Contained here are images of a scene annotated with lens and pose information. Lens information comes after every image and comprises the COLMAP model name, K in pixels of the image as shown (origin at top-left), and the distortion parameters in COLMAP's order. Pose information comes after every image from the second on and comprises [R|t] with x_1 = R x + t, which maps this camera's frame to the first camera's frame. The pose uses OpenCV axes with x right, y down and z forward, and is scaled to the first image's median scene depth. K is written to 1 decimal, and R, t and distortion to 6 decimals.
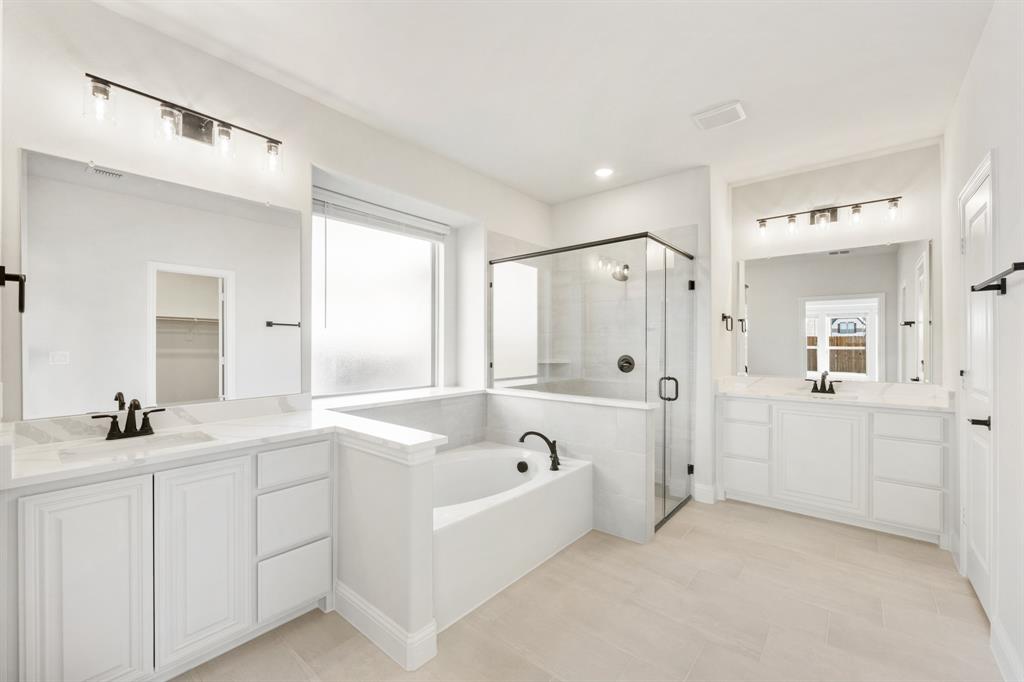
lens RADIAL K [[417.1, 0, 510.0], [0, 417.1, 341.9], [0, 0, 1]] dist [-0.009323, -0.000206]
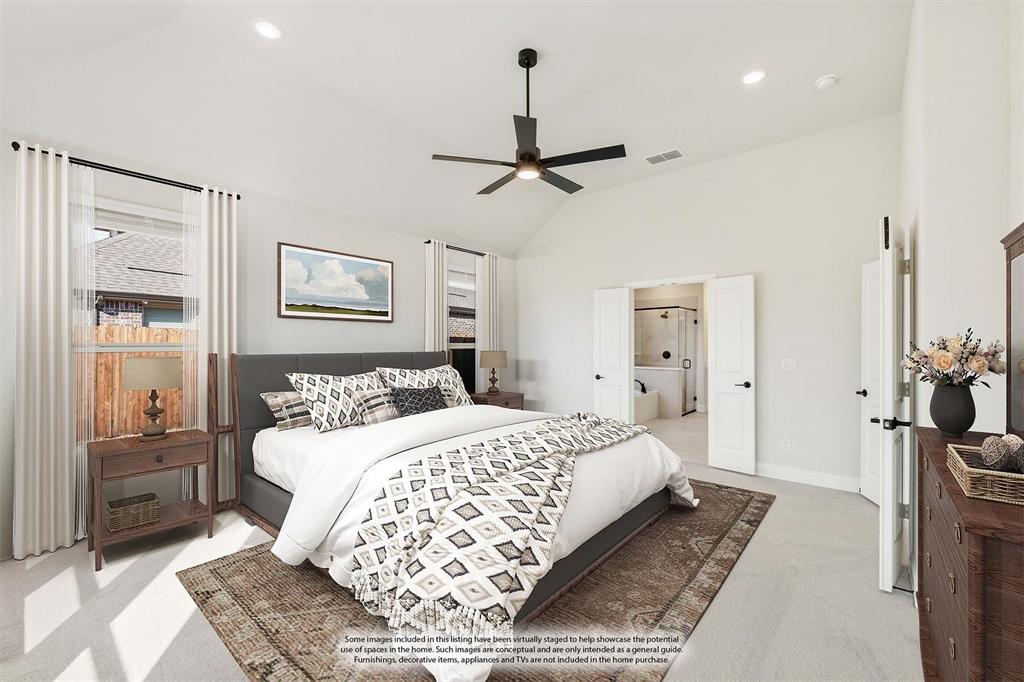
lens RADIAL K [[417.1, 0, 513.5], [0, 417.1, 342.9], [0, 0, 1]] dist [-0.009323, -0.000206]
pose [[0.999991, 0.003987, -0.001675, -0.608068], [-0.004002, 0.999952, -0.008915, 0.012177], [0.001639, 0.008921, 0.999959, -1.397698]]
